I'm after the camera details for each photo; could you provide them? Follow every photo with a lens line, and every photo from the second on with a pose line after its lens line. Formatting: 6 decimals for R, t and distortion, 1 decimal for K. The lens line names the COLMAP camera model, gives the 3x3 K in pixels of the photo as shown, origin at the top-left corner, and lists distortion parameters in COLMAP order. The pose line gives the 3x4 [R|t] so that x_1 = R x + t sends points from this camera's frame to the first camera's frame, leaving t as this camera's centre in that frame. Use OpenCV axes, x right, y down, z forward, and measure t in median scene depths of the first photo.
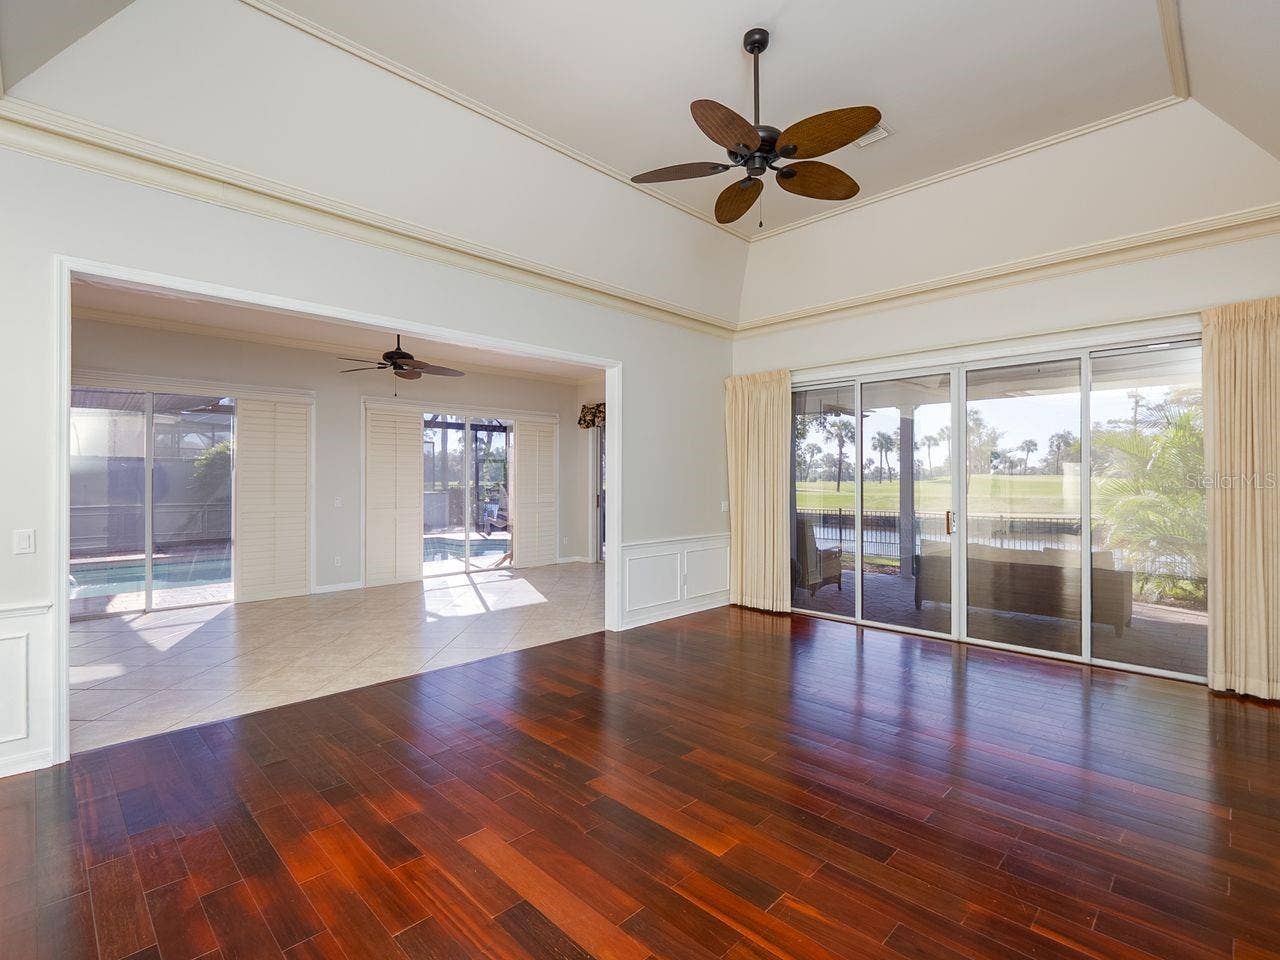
lens RADIAL K [[605.9, 0, 637.3], [0, 605.9, 471.8], [0, 0, 1]] dist [-0.000539, -0.014227]
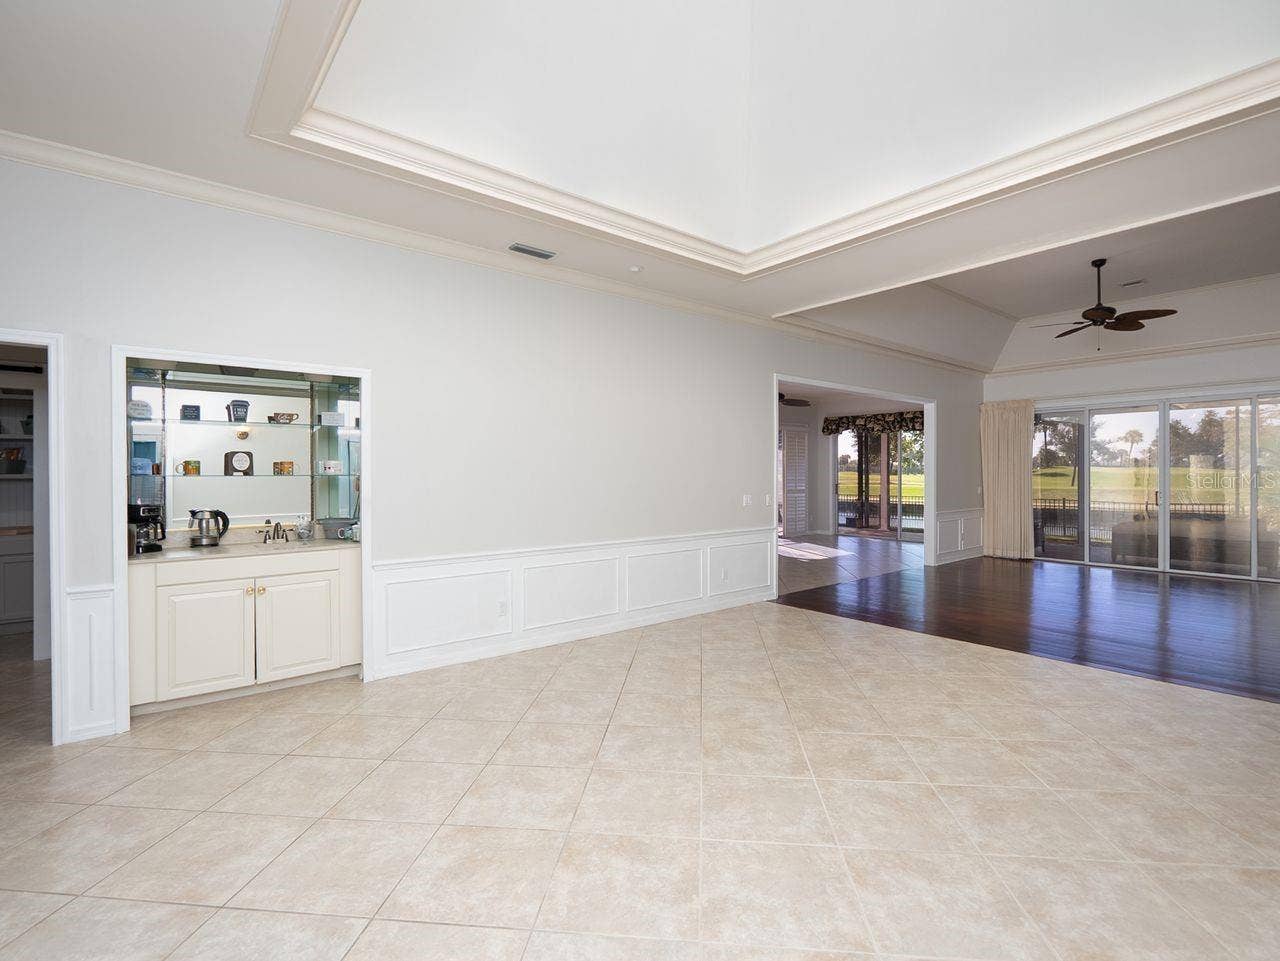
lens RADIAL K [[608.2, 0, 646.8], [0, 608.2, 476.4], [0, 0, 1]] dist [-0.004099, -0.000403]
pose [[0.995365, -0.002690, -0.096130, -0.537058], [0.004387, 0.999838, 0.017442, -0.008015], [0.096067, -0.017783, 0.995216, -0.580164]]
